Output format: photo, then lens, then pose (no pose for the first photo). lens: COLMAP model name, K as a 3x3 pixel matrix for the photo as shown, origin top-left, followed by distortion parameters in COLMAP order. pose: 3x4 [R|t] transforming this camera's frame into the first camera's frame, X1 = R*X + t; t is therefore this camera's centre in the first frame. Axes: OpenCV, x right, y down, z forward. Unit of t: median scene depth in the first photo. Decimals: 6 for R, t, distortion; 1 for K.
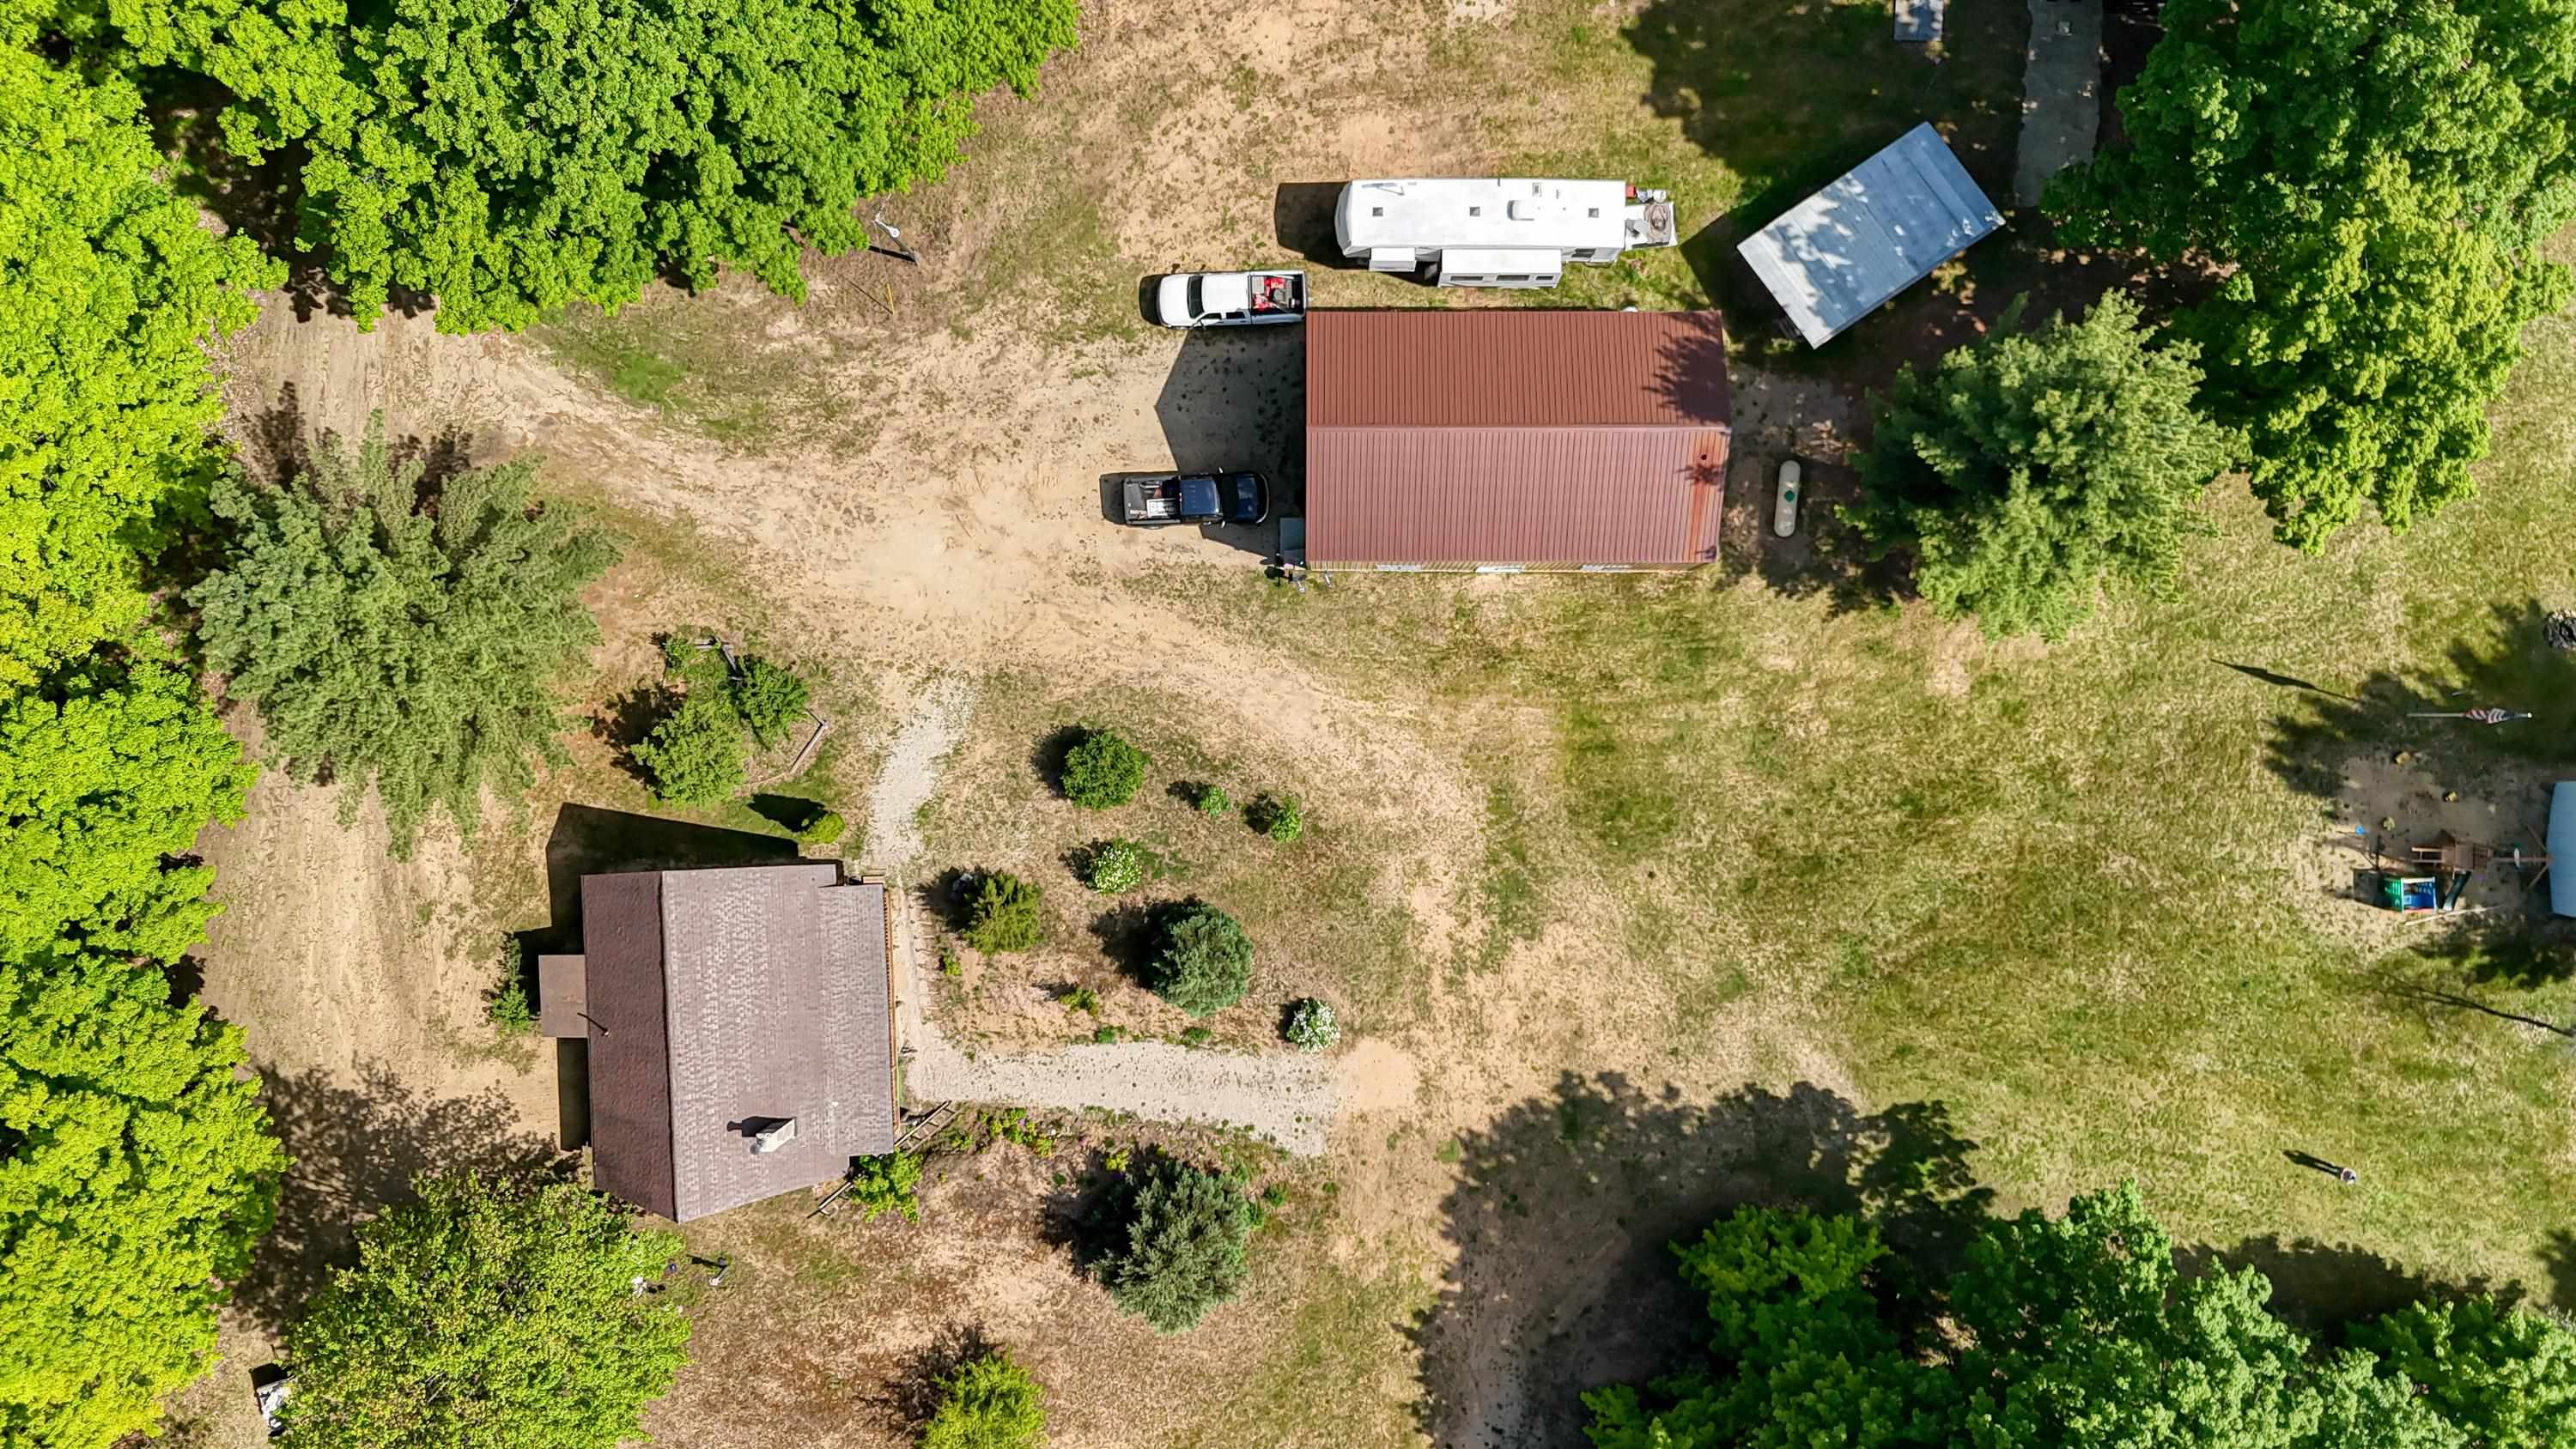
lens RADIAL K [[1875.2, 0, 1307.6], [0, 1875.2, 715.5], [0, 0, 1]] dist [0.057913, -0.046661]
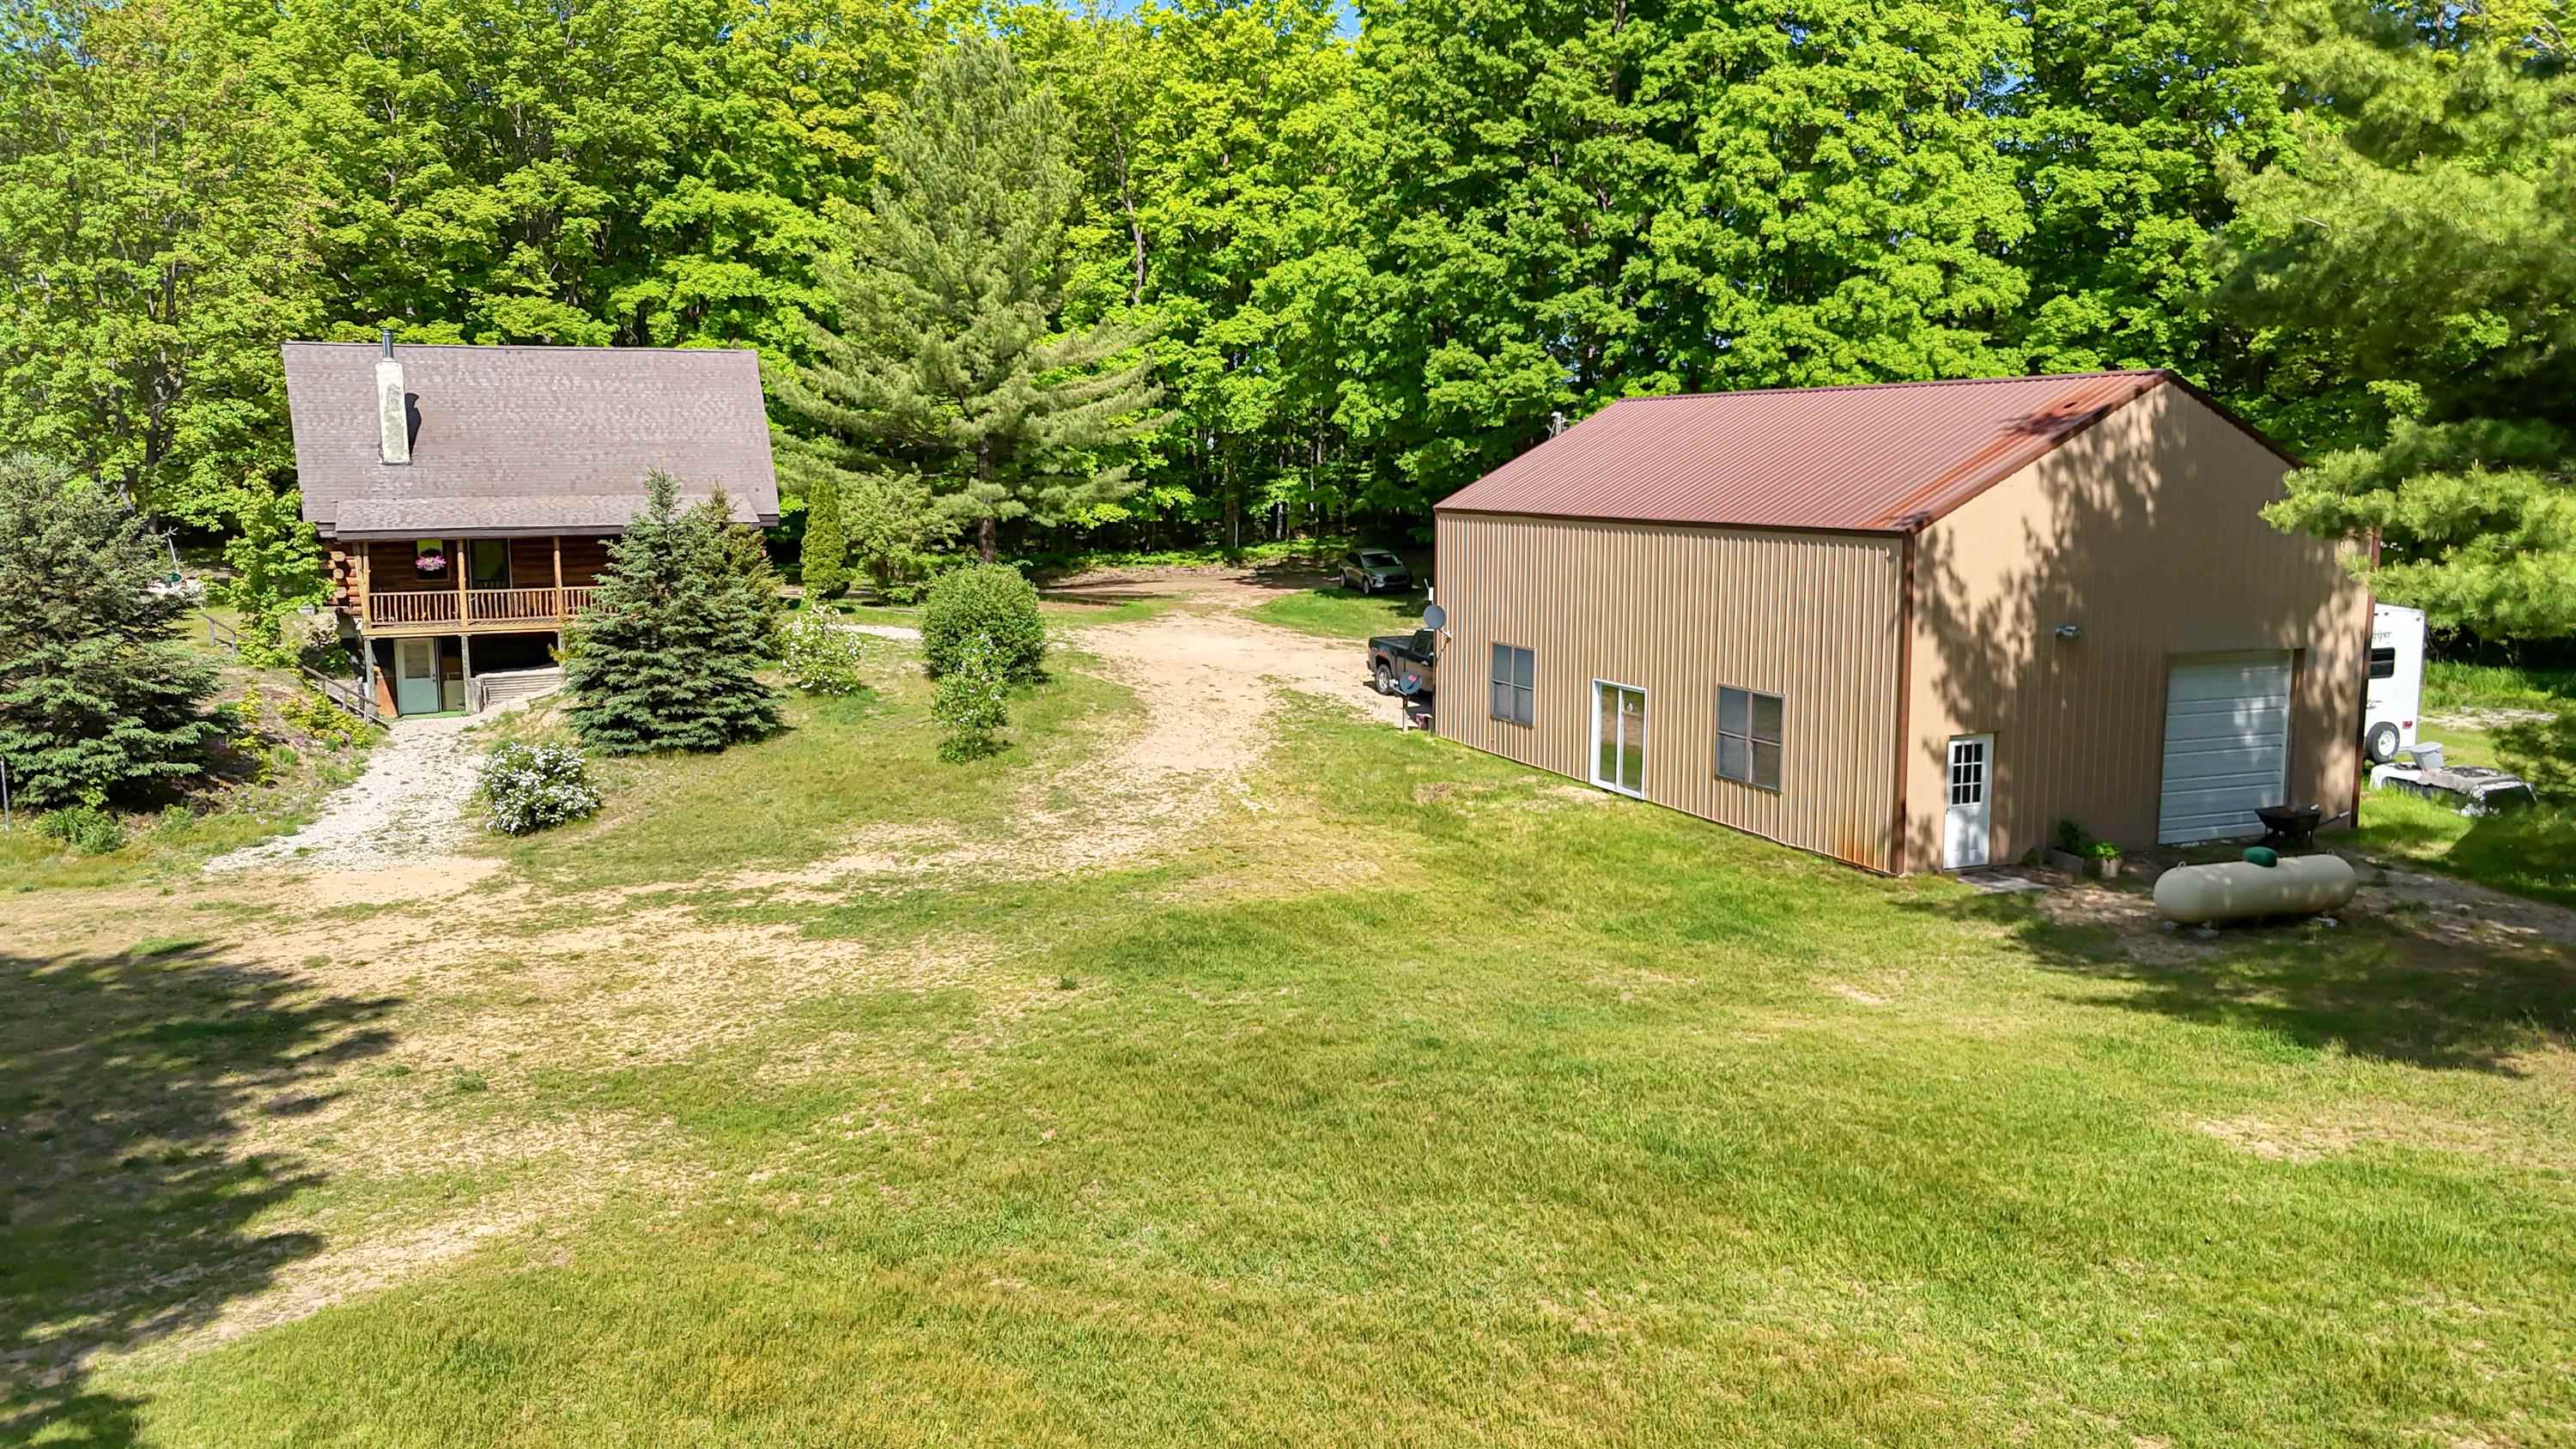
lens RADIAL K [[1899.1, 0, 1283.1], [0, 1899.1, 722.7], [0, 0, 1]] dist [0.030210, 0.000614]
pose [[0.376606, 0.160173, -0.912421, 0.494246], [-0.926295, 0.052279, -0.373155, 0.171706], [-0.012069, 0.985704, 0.168056, 0.909663]]
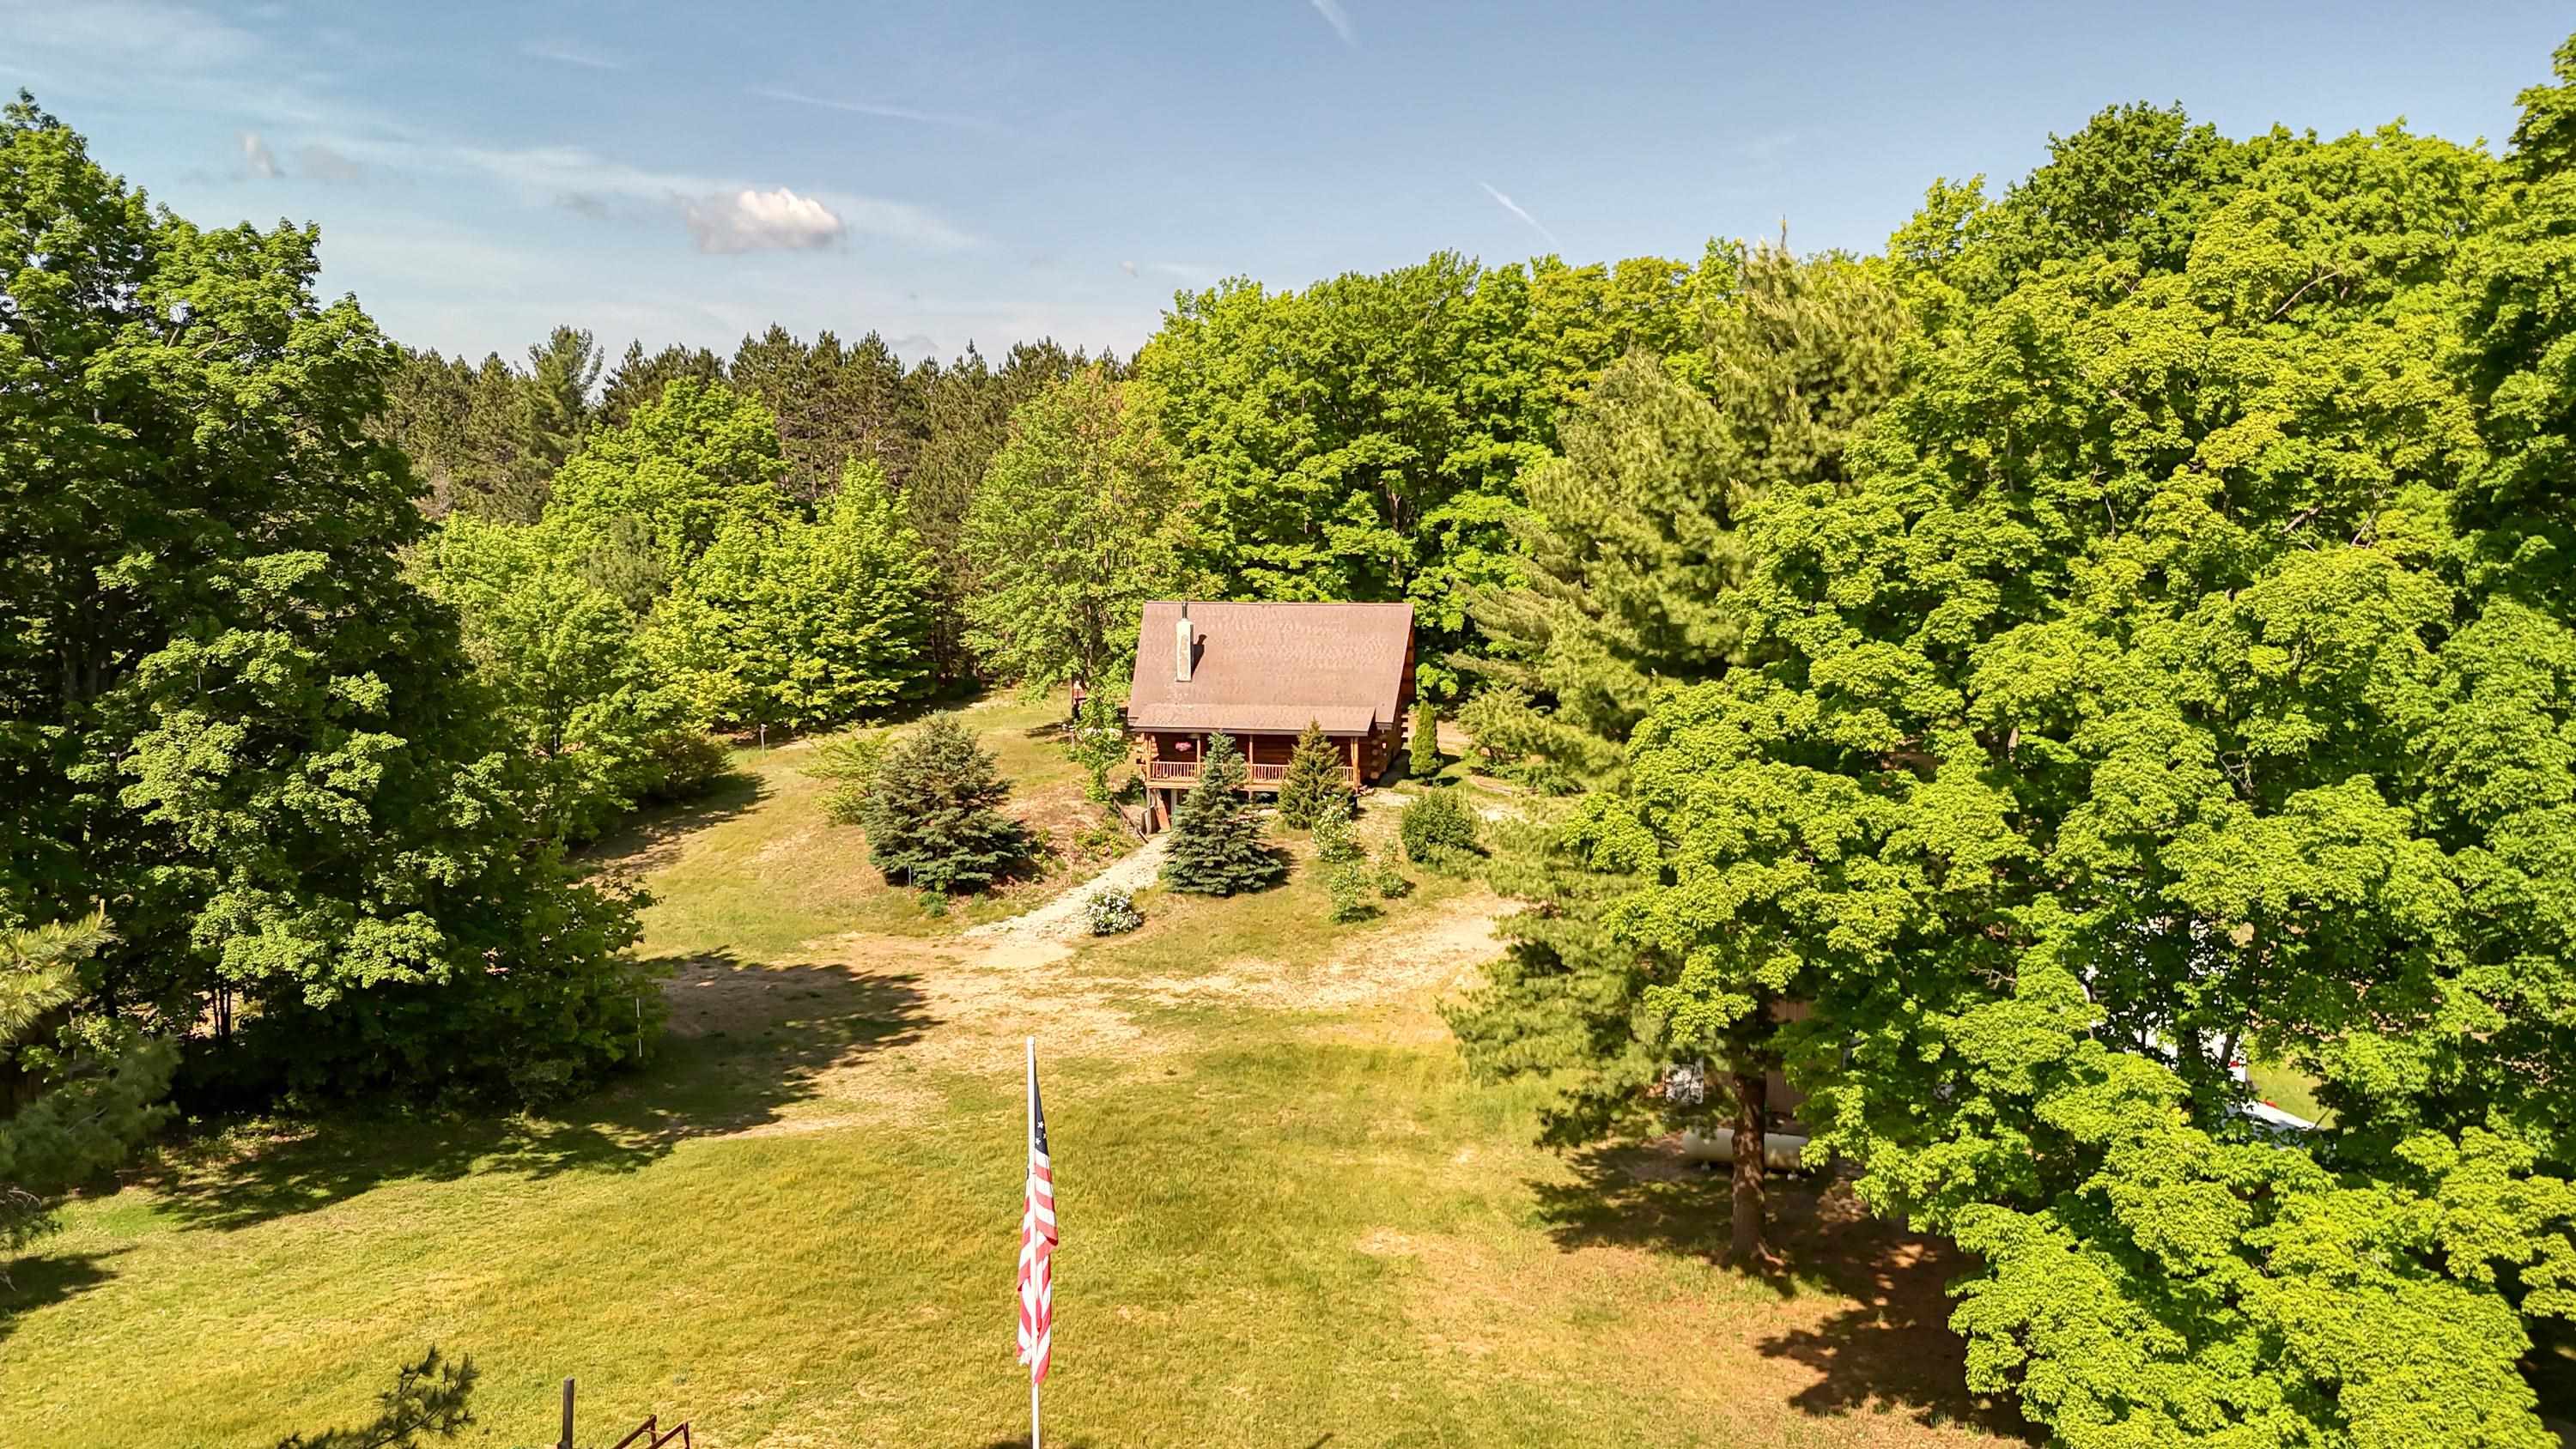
lens RADIAL K [[1875.2, 0, 1307.6], [0, 1875.2, 715.5], [0, 0, 1]] dist [0.057913, -0.046661]
pose [[-0.209354, 0.166446, -0.963570, 0.805704], [-0.977831, -0.031358, 0.207036, -0.098716], [0.004245, 0.985552, 0.169321, 0.769809]]
